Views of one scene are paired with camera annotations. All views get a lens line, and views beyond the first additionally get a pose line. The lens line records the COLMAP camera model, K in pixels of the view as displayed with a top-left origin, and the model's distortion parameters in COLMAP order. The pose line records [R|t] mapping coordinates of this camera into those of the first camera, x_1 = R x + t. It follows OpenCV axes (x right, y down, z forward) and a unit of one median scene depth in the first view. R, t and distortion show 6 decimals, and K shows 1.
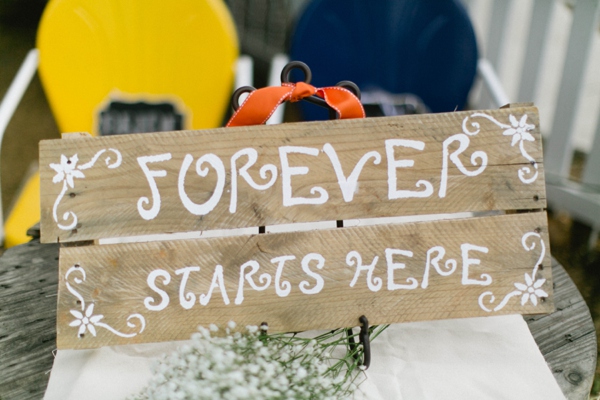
lens RADIAL K [[930.6, 0, 302.6], [0, 930.6, 198.1], [0, 0, 1]] dist [-0.052333, 0.000000]
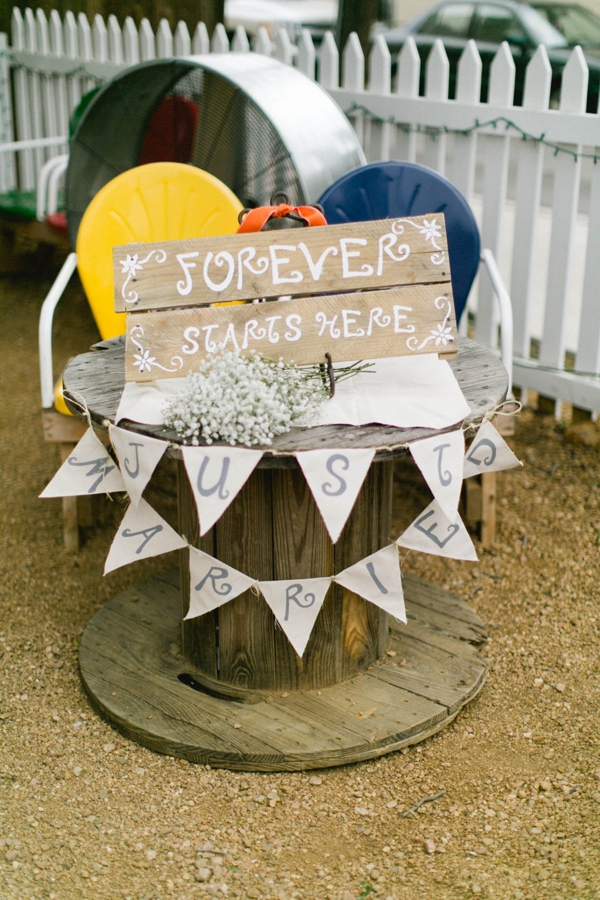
lens RADIAL K [[1395.9, 0, 297.5], [0, 1395.9, 453.1], [0, 0, 1]] dist [-0.052333, 0.000000]
pose [[0.997123, -0.030520, -0.069389, 0.166514], [0.022913, 0.993898, -0.107897, 0.523599], [0.072259, 0.105997, 0.991738, -1.203433]]
